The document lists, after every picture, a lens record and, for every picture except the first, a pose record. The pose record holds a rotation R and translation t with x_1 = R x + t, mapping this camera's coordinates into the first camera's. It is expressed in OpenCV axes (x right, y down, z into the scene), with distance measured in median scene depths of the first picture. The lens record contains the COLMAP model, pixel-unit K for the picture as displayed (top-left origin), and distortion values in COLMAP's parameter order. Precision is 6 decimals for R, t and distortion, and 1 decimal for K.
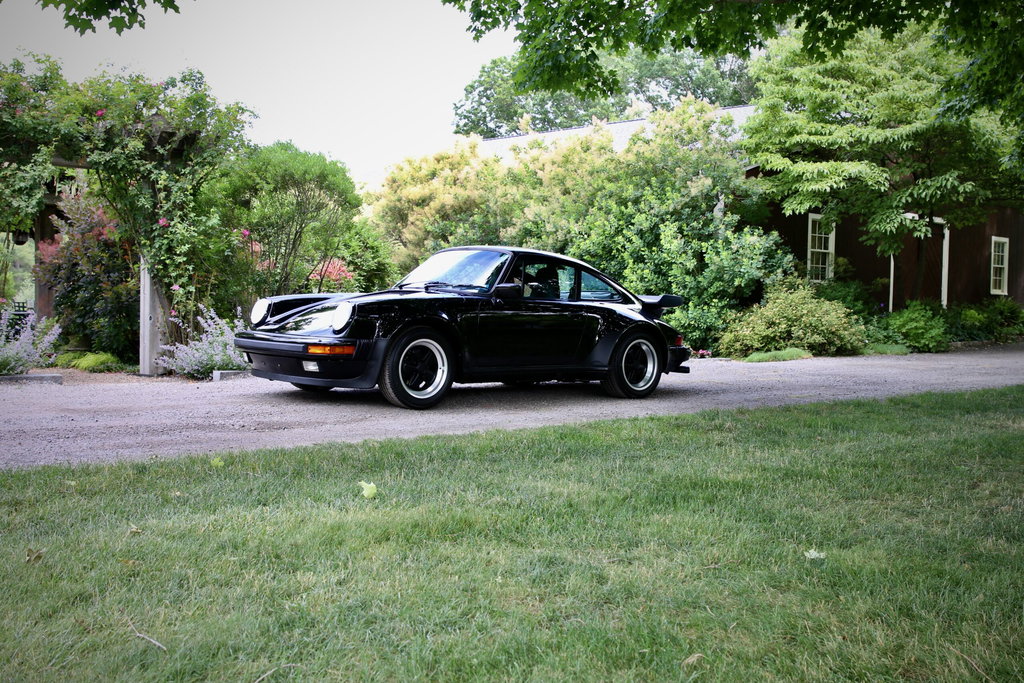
lens RADIAL K [[1186.1, 0, 512.0], [0, 1186.1, 341.5], [0, 0, 1]] dist [-0.113928, 0.002672]
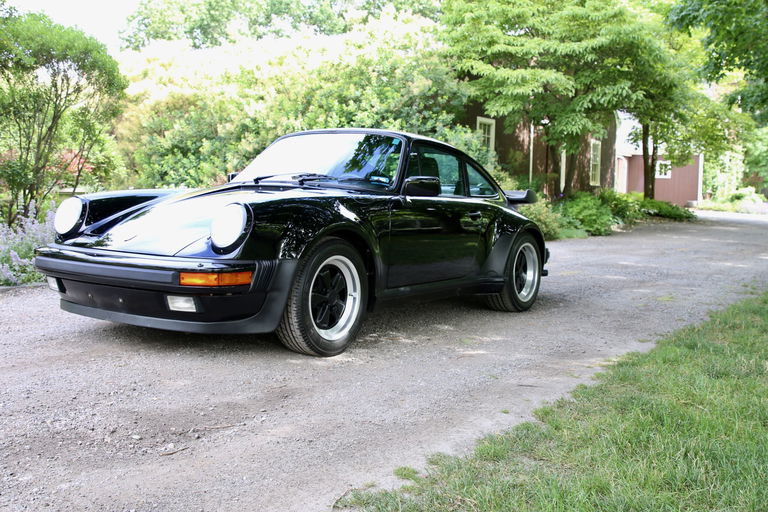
lens RADIAL K [[825.2, 0, 372.9], [0, 825.2, 274.6], [0, 0, 1]] dist [-0.127485, 0.104668]
pose [[0.959325, -0.029376, 0.280772, -0.099134], [0.009408, 0.997346, 0.072202, -0.013519], [-0.282148, -0.066624, 0.957055, 0.273929]]
